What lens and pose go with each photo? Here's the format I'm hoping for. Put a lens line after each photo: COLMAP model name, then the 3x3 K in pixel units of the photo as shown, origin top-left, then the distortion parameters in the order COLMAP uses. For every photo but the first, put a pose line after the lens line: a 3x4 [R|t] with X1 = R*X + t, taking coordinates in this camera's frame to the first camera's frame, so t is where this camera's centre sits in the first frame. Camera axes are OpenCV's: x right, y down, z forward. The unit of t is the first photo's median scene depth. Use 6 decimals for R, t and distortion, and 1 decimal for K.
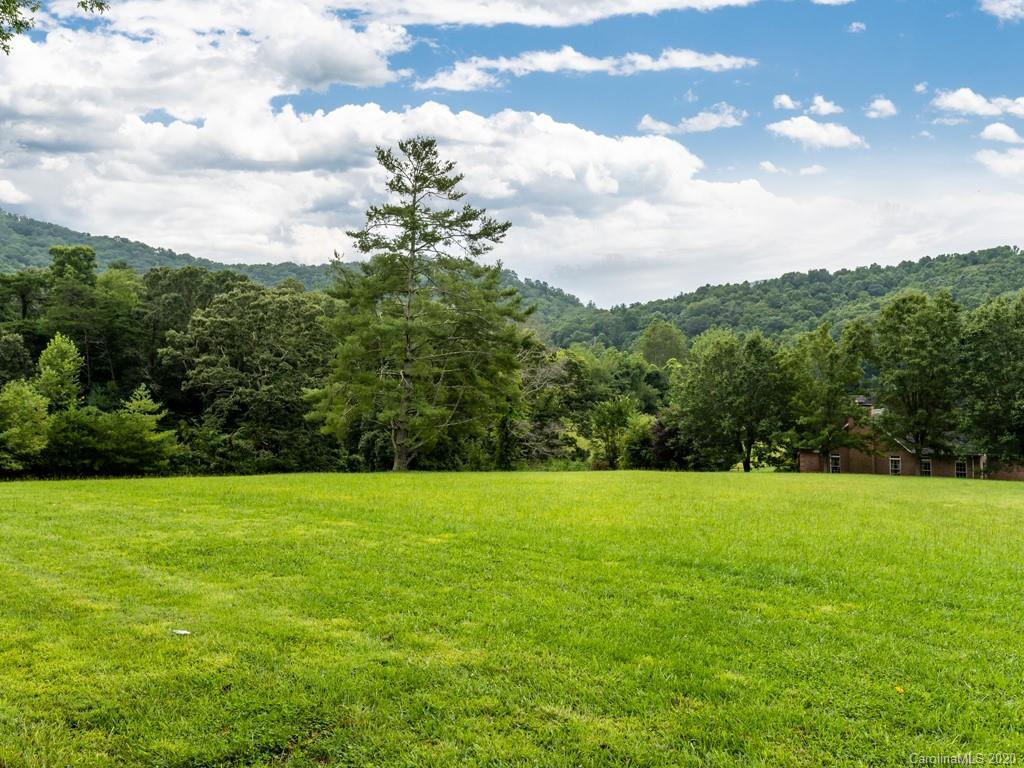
lens RADIAL K [[848.8, 0, 508.0], [0, 848.8, 383.6], [0, 0, 1]] dist [-0.001689, -0.004307]
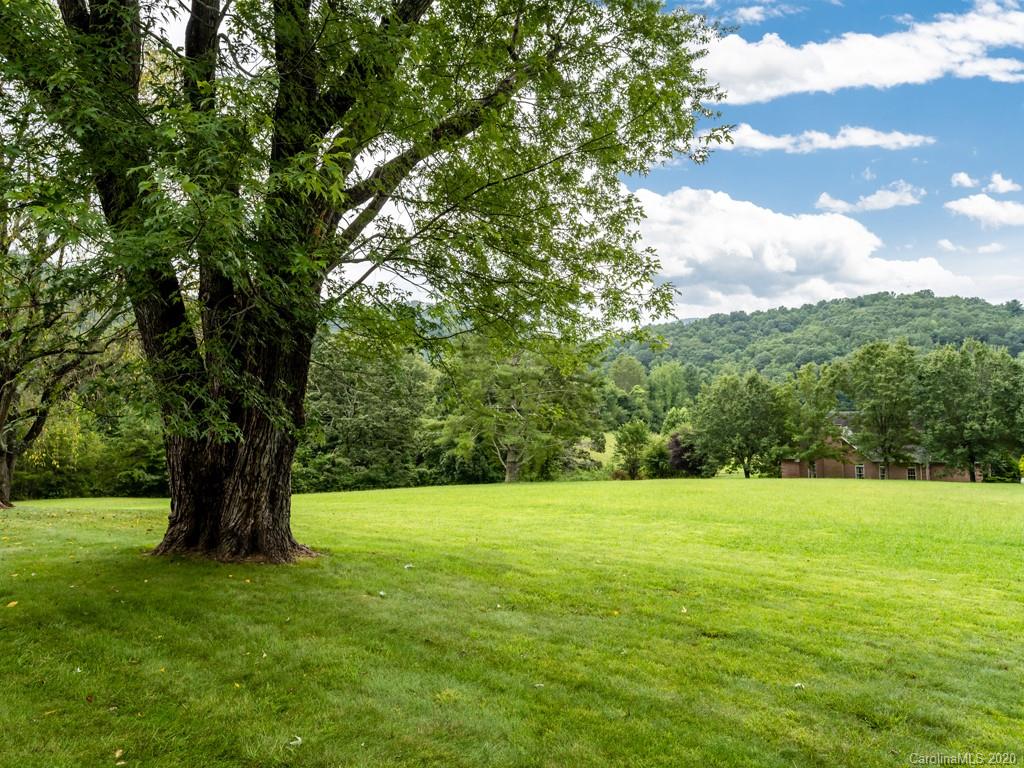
lens RADIAL K [[696.5, 0, 510.0], [0, 696.5, 379.3], [0, 0, 1]] dist [-0.002303, 0.001335]
pose [[0.999122, -0.010229, 0.040635, -0.107596], [0.011705, 0.999275, -0.036238, -0.010746], [-0.040235, 0.036681, 0.998517, -0.048418]]
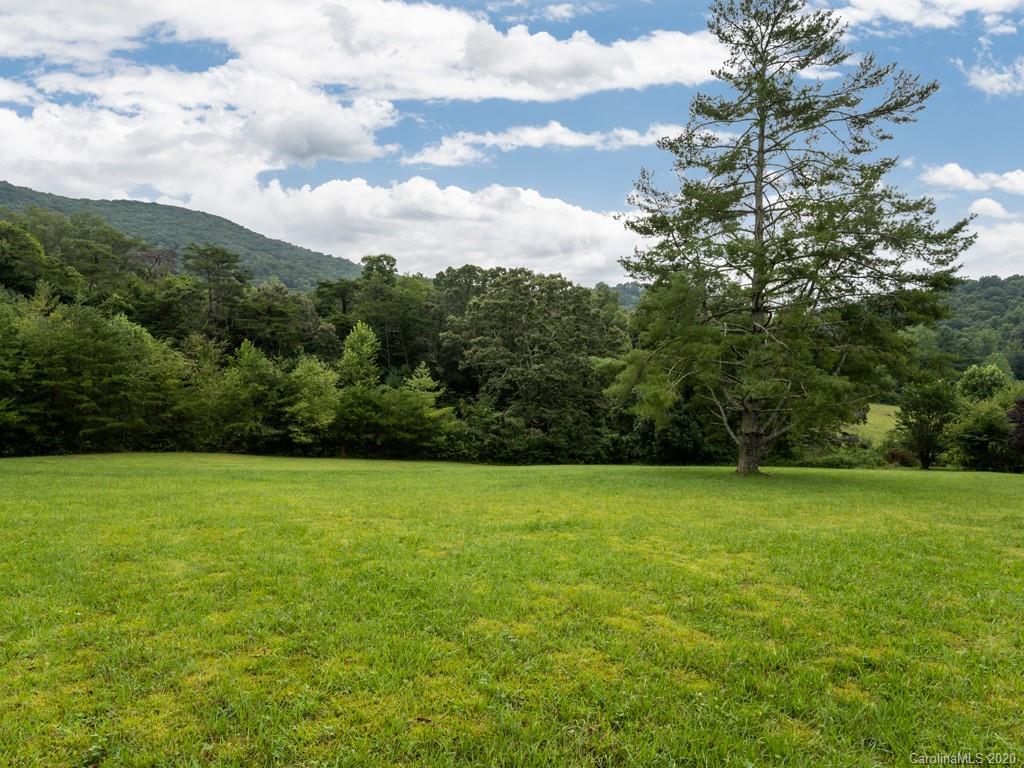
lens RADIAL K [[606.2, 0, 510.4], [0, 606.2, 378.3], [0, 0, 1]] dist [-0.002123, -0.000433]
pose [[0.956229, 0.003430, -0.292598, -0.105657], [-0.002627, 0.999992, 0.003139, 0.016842], [0.292606, -0.002233, 0.956230, 0.306644]]
